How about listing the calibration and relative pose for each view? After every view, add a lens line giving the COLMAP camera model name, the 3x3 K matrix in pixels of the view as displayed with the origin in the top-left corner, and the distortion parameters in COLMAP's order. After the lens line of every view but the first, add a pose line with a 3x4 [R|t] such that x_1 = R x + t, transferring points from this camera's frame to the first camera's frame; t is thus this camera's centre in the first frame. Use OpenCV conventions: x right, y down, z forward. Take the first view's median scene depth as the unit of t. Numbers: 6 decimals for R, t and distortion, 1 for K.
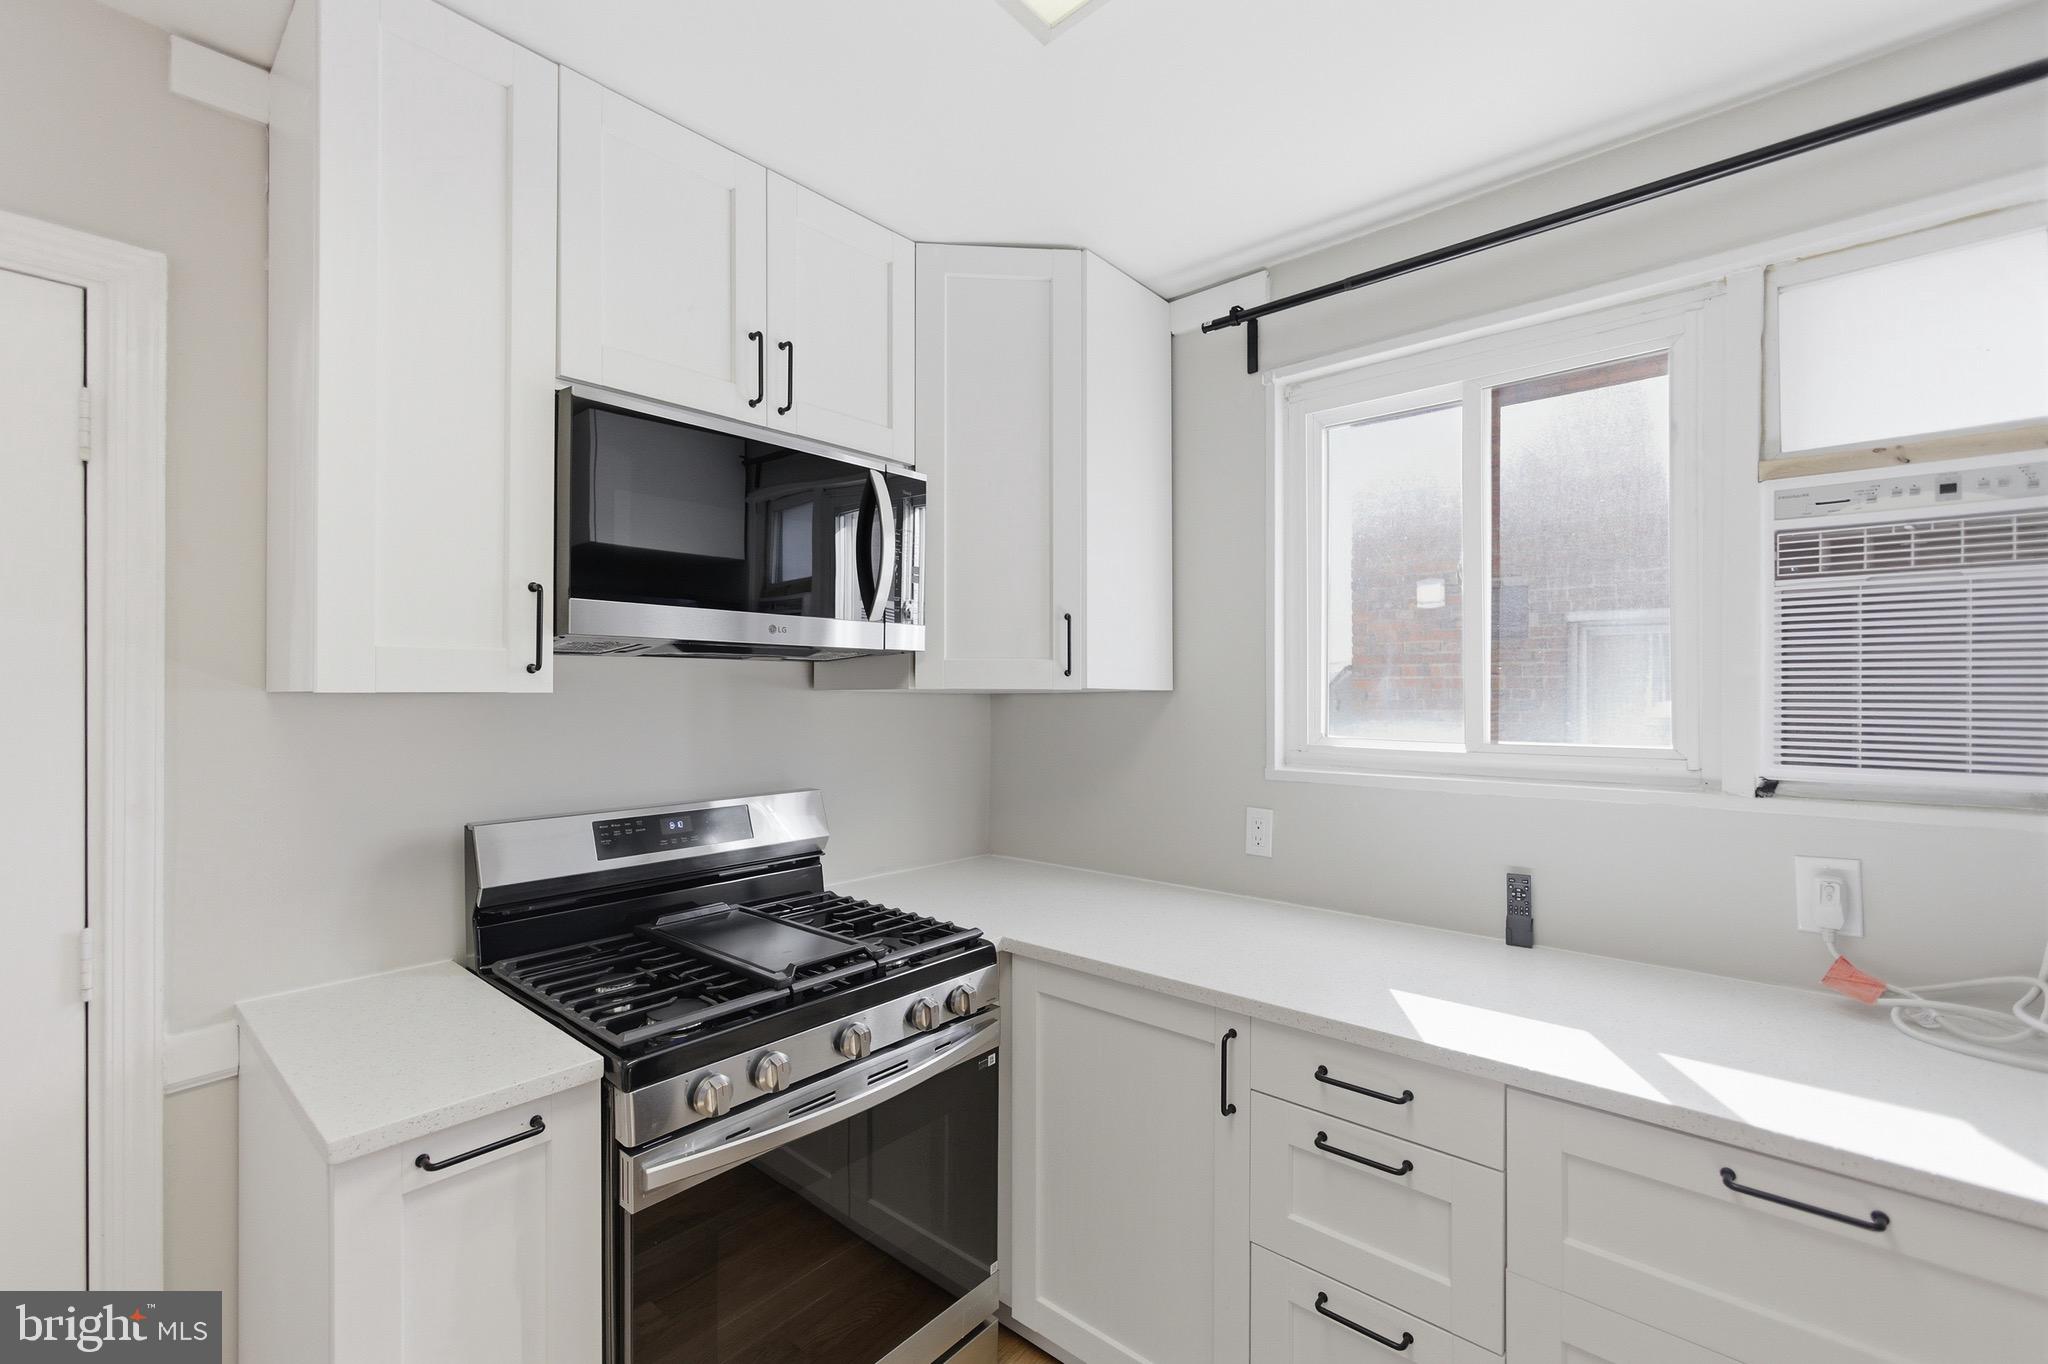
lens RADIAL K [[873.7, 0, 1026.4], [0, 873.7, 688.6], [0, 0, 1]] dist [-0.006874, -0.000195]
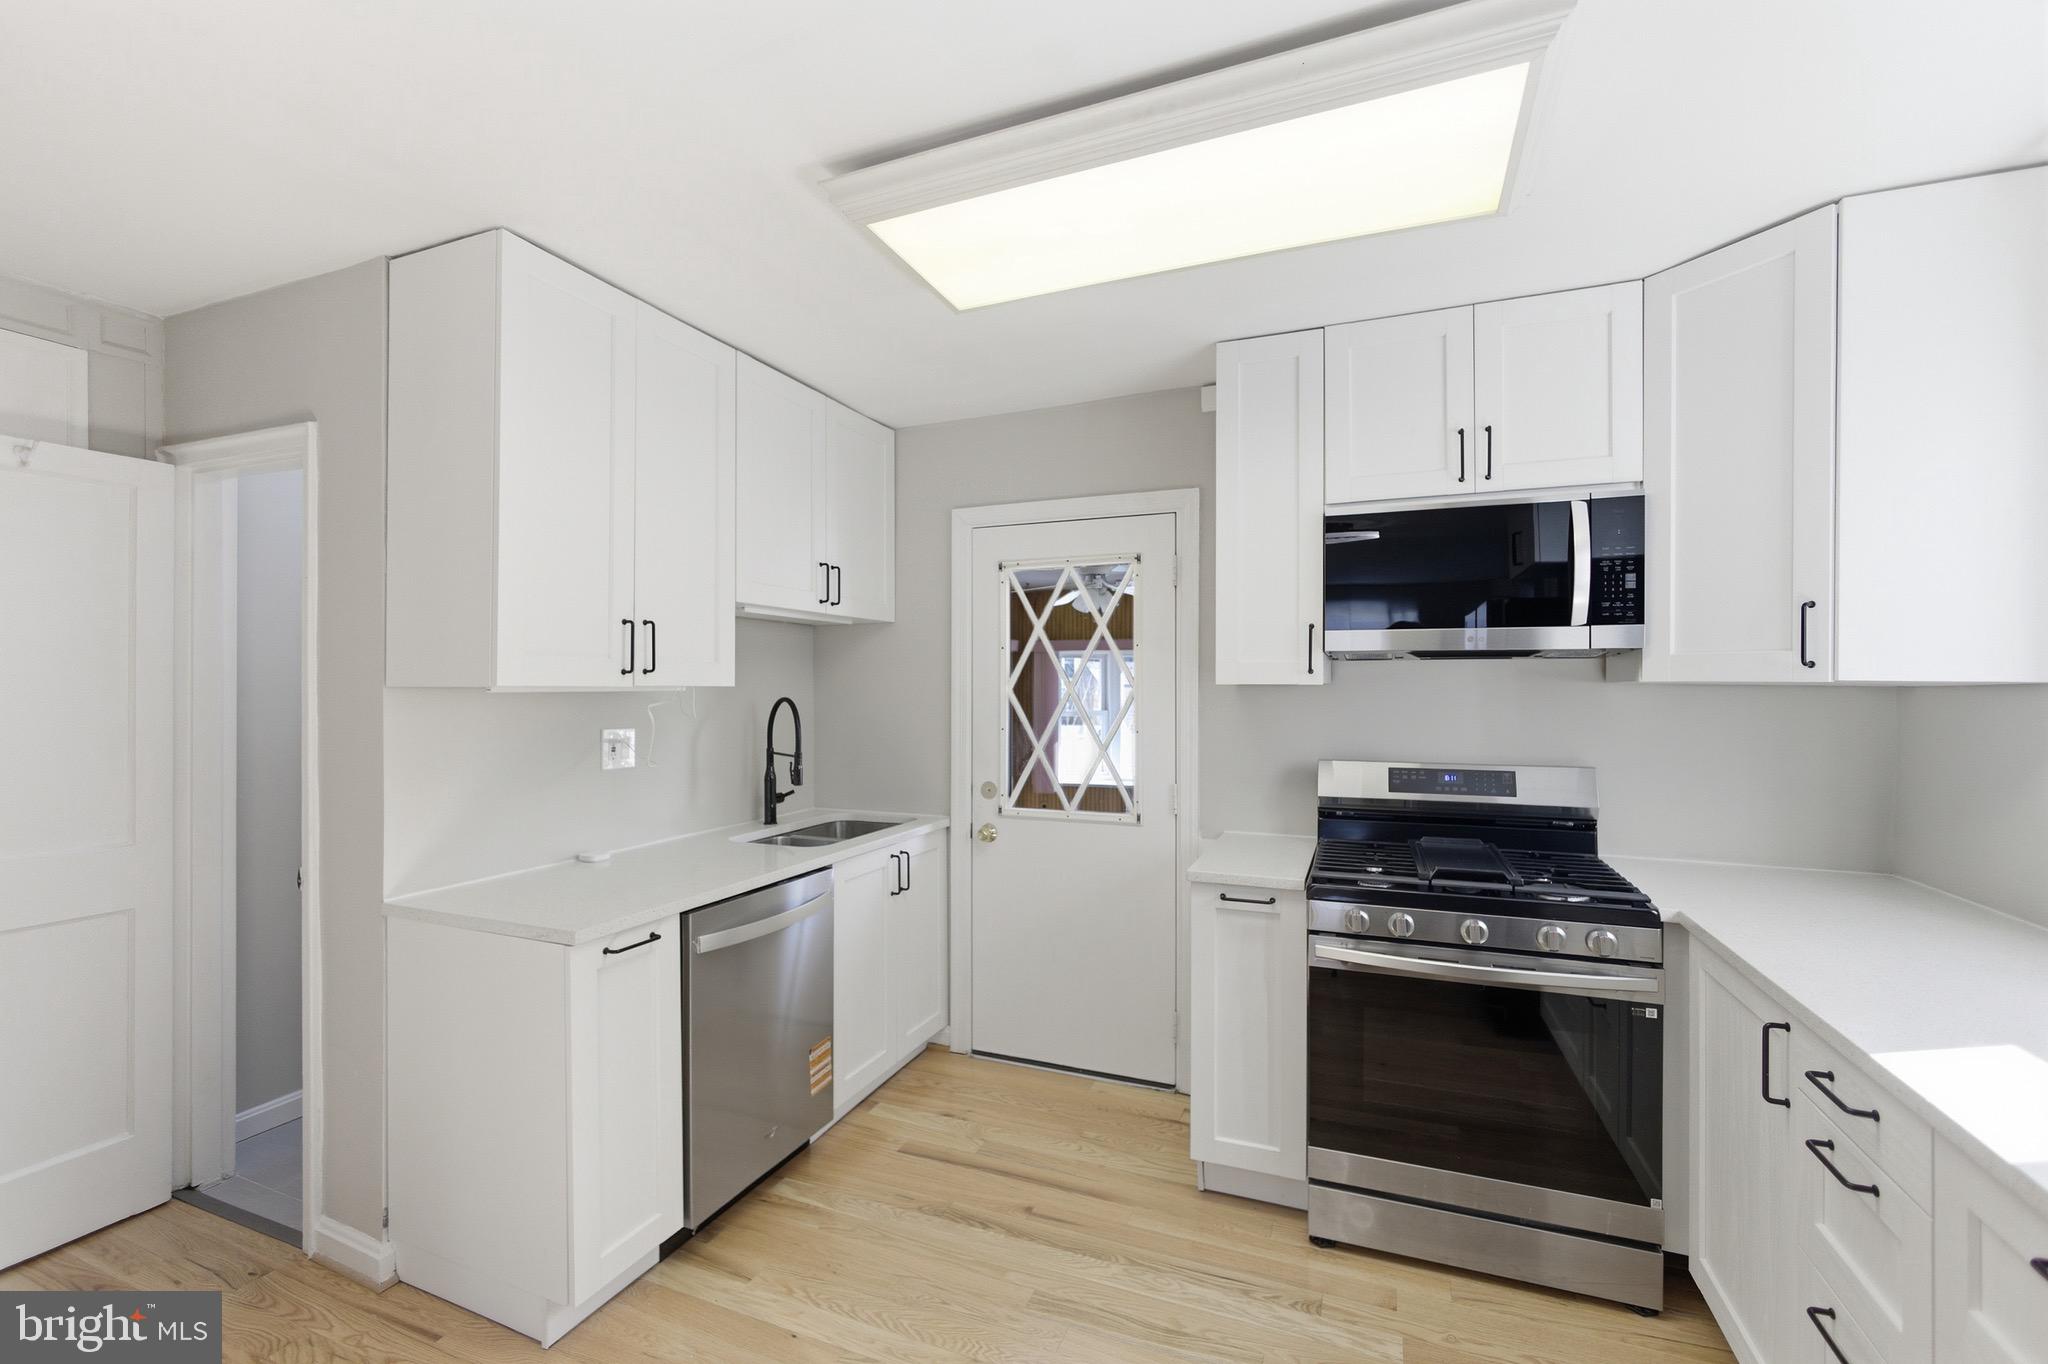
lens RADIAL K [[873.7, 0, 1022.6], [0, 873.7, 684.2], [0, 0, 1]] dist [-0.006874, -0.000195]
pose [[0.318921, -0.001816, -0.947780, 0.741607], [0.001022, 0.999998, -0.001572, 0.005350], [0.947781, -0.000467, 0.318922, -0.113631]]
